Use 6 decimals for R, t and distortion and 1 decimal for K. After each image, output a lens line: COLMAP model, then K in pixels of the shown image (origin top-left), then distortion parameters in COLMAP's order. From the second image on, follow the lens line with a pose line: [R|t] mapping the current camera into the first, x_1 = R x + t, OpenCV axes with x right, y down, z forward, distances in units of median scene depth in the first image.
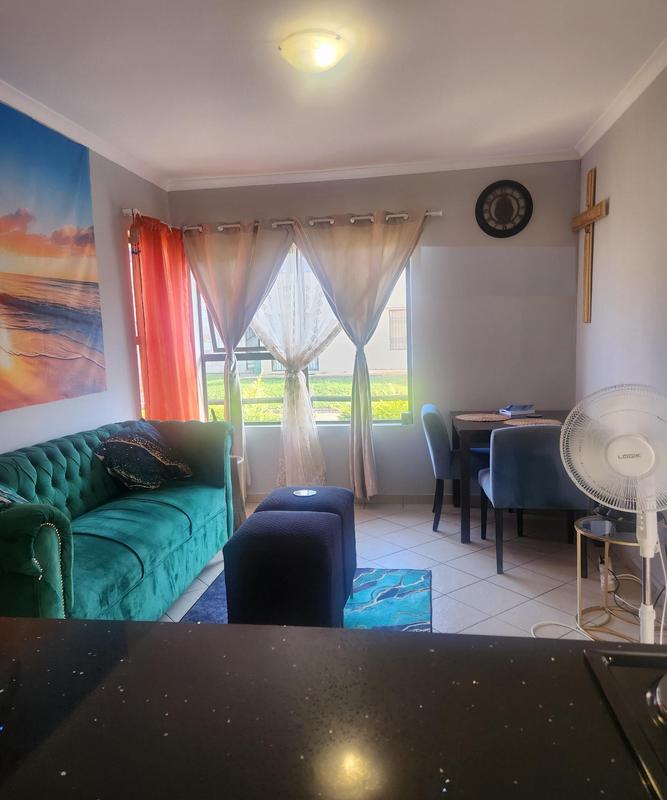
lens RADIAL K [[586.2, 0, 330.0], [0, 586.2, 402.7], [0, 0, 1]] dist [0.084324, -0.078956]
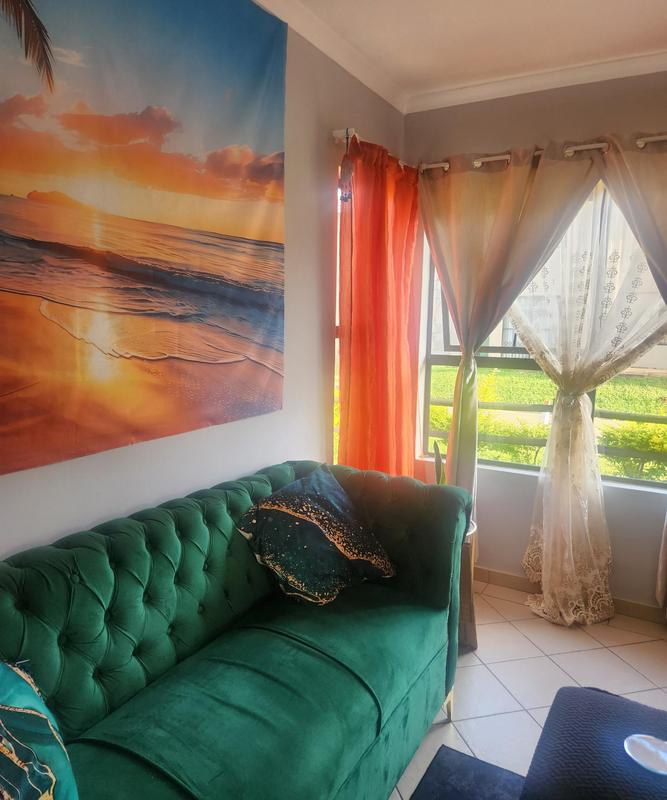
lens RADIAL K [[586.2, 0, 330.0], [0, 586.2, 402.7], [0, 0, 1]] dist [0.084324, -0.078956]
pose [[0.930098, 0.101052, -0.353138, -0.095508], [-0.089312, 0.994776, 0.049429, -0.063490], [0.356288, -0.014435, 0.934265, 0.400892]]
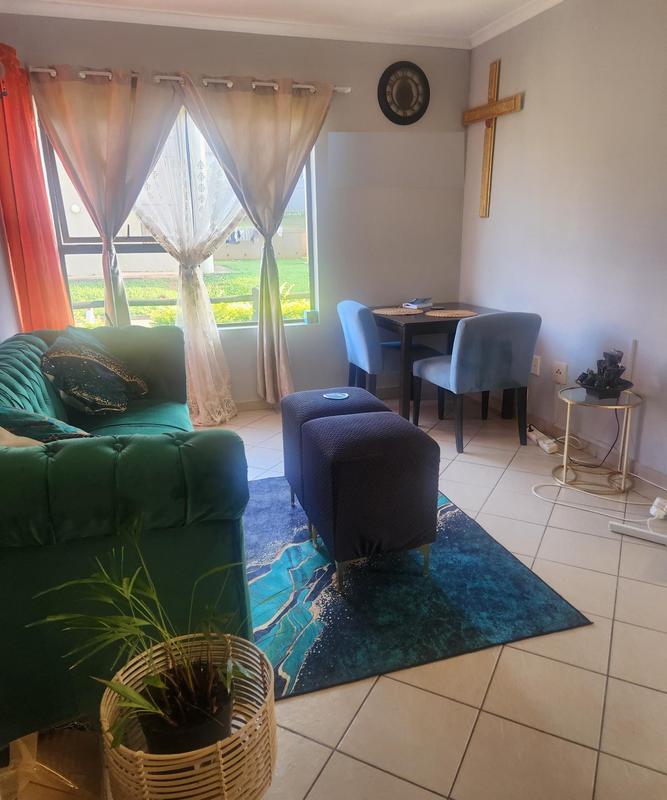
lens RADIAL K [[586.2, 0, 330.0], [0, 586.2, 402.7], [0, 0, 1]] dist [0.084324, -0.078956]
pose [[0.898706, -0.103382, 0.426192, -0.328306], [0.035031, 0.985635, 0.165218, 0.008766], [-0.437150, -0.133552, 0.889418, 0.133931]]
